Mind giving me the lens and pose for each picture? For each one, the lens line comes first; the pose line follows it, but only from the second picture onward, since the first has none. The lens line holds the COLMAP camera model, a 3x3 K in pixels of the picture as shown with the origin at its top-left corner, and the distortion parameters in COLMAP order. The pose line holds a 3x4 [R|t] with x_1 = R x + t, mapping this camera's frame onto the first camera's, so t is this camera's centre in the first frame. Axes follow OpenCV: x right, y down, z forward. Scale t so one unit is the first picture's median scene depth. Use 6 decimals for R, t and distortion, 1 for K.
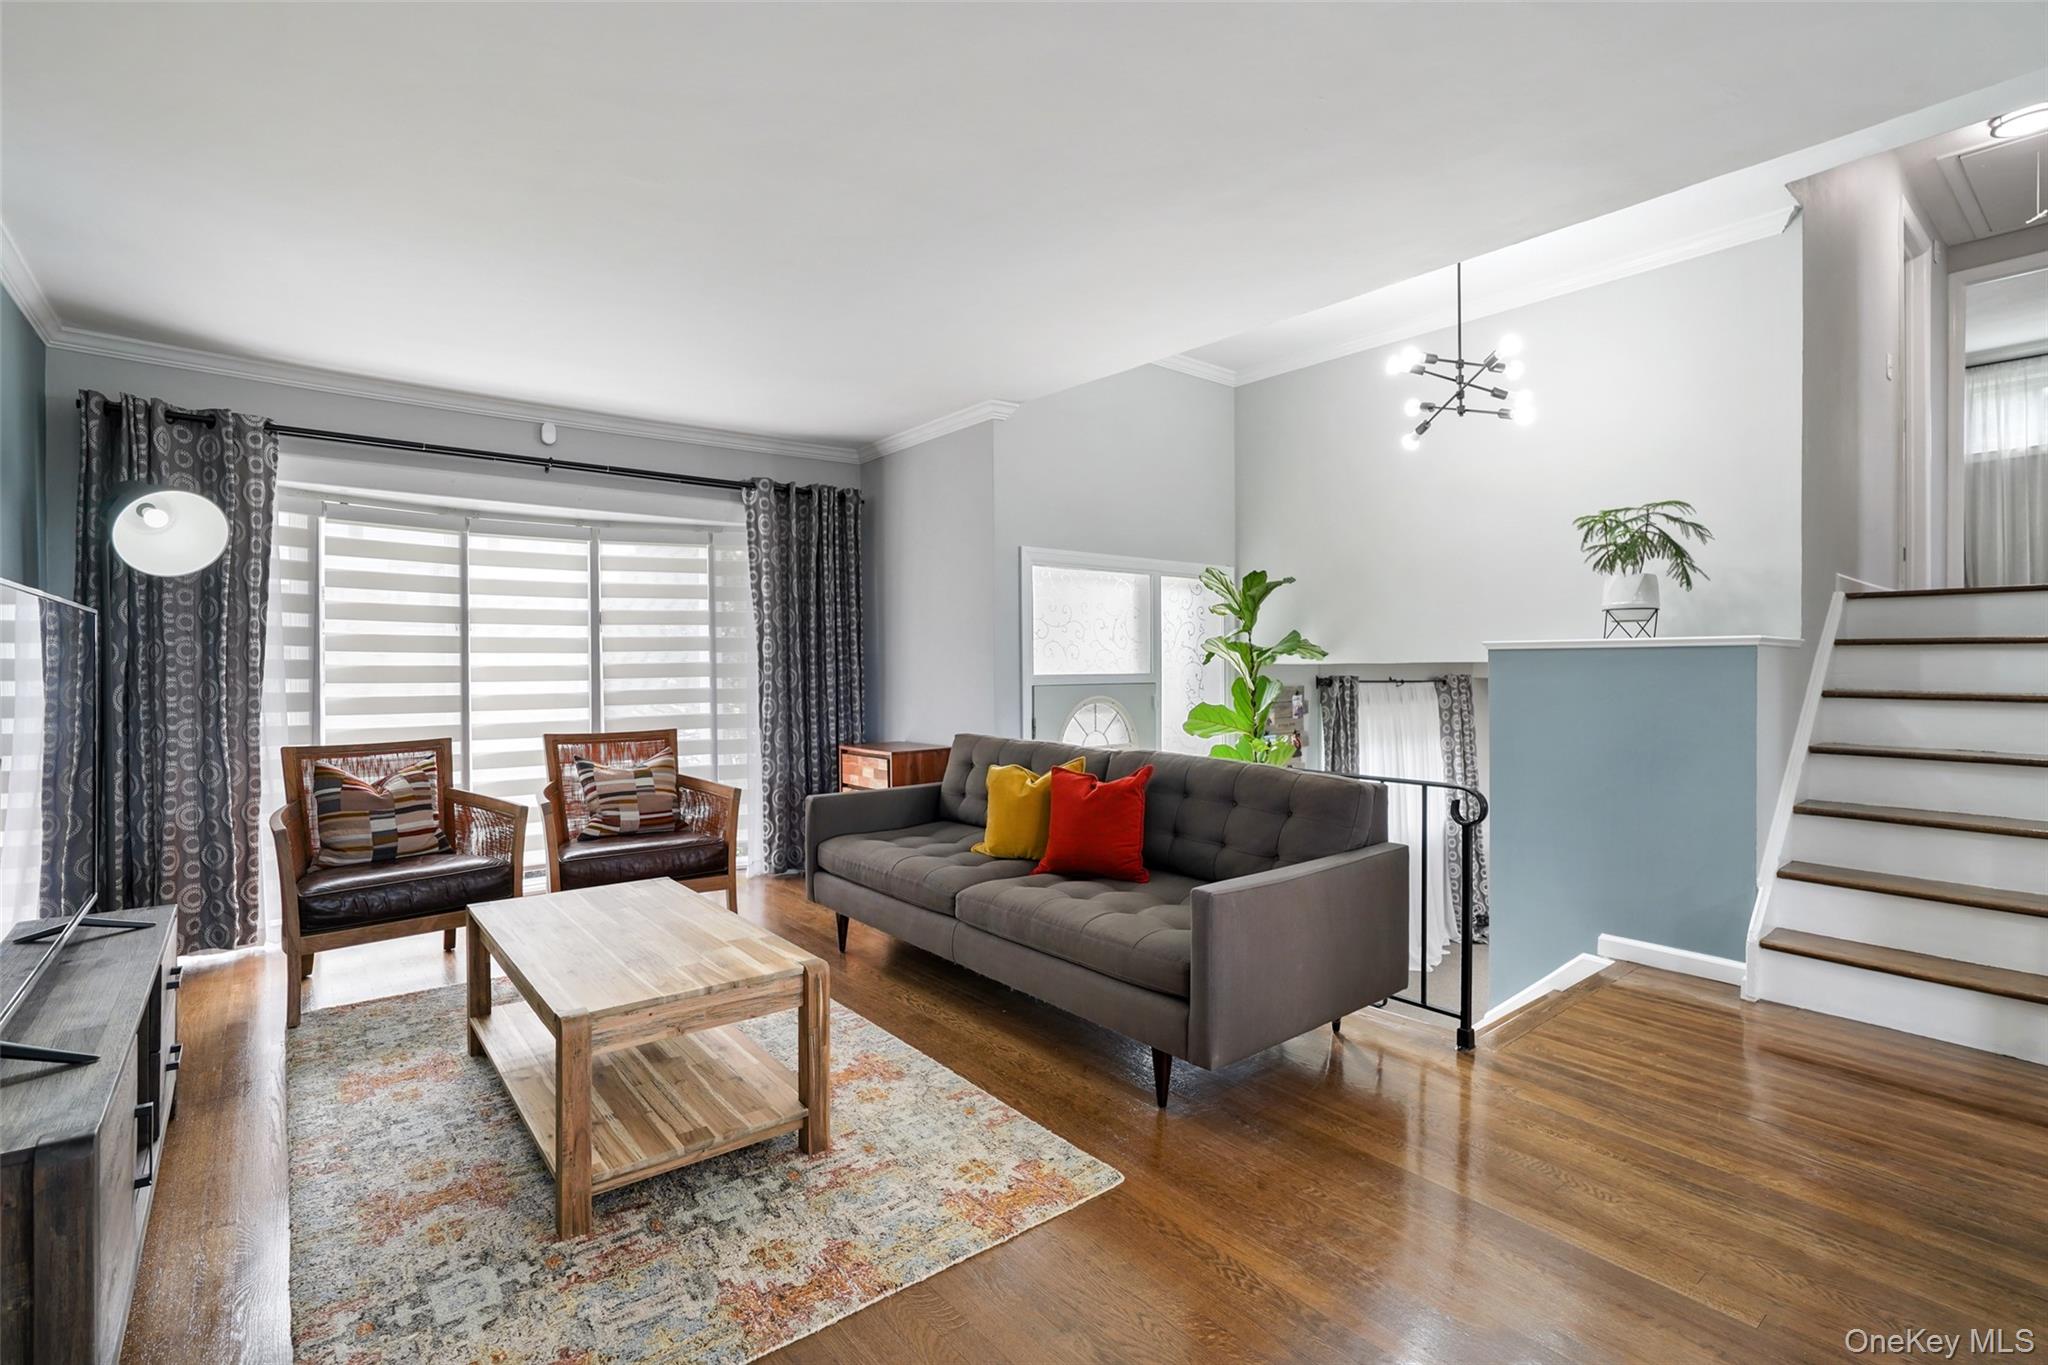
lens RADIAL K [[935.4, 0, 1017.2], [0, 935.4, 675.7], [0, 0, 1]] dist [-0.004855, -0.000009]
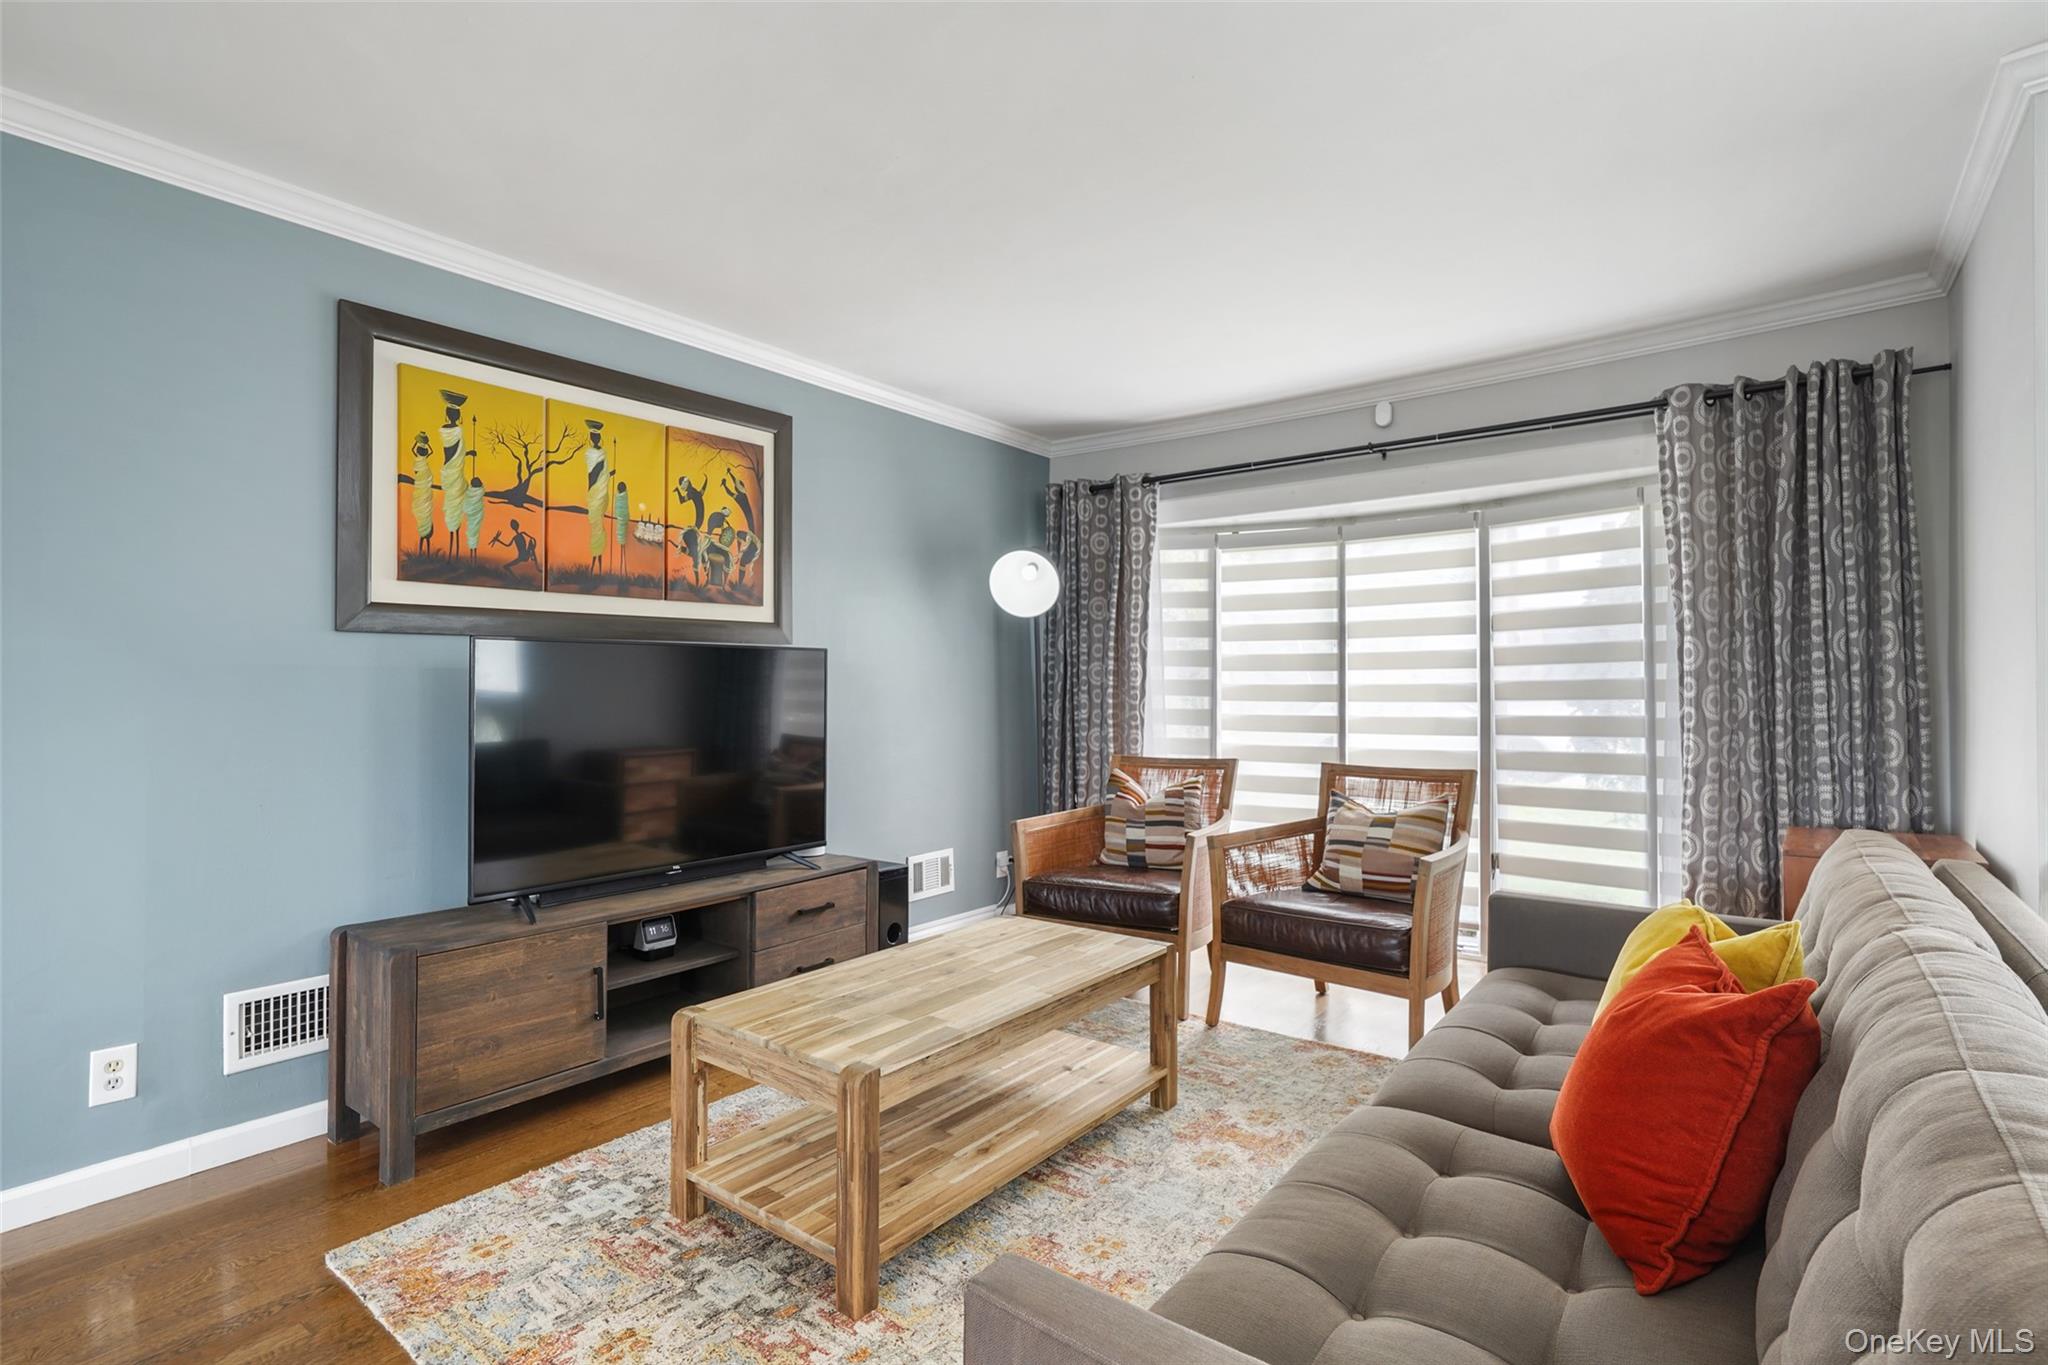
lens RADIAL K [[993.1, 0, 1014.8], [0, 993.1, 676.7], [0, 0, 1]] dist [-0.004779, 0.001331]
pose [[0.235072, -0.008742, -0.971939, 0.310037], [-0.007326, 0.999915, -0.010765, -0.005412], [0.971950, 0.009651, 0.234988, 0.466496]]
